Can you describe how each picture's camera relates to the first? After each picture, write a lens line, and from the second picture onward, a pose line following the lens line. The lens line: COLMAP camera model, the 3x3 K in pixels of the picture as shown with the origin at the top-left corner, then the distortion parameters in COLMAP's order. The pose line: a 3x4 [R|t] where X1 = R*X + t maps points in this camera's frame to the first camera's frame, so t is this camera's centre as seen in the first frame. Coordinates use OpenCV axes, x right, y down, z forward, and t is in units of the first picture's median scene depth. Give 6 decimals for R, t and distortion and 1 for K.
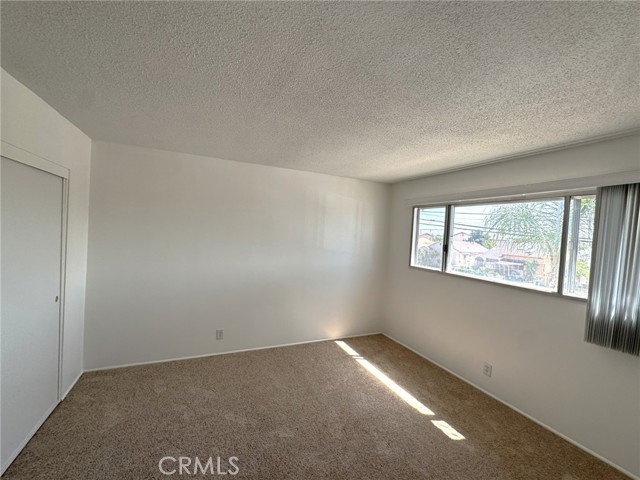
lens RADIAL K [[256.0, 0, 317.1], [0, 256.0, 243.0], [0, 0, 1]] dist [-0.001850, 0.000192]
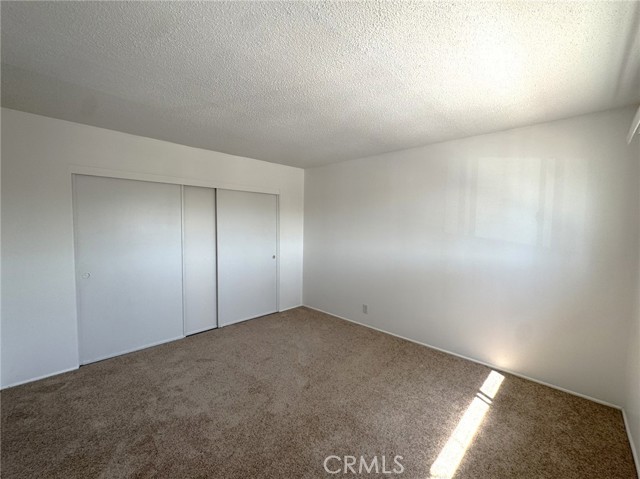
lens RADIAL K [[256.0, 0, 323.2], [0, 256.0, 242.2], [0, 0, 1]] dist [-0.001850, 0.000192]
pose [[0.419105, 0.028027, -0.907505, 0.591753], [-0.019702, 0.999569, 0.021772, 0.034247], [0.907724, 0.008755, 0.419476, 0.341404]]
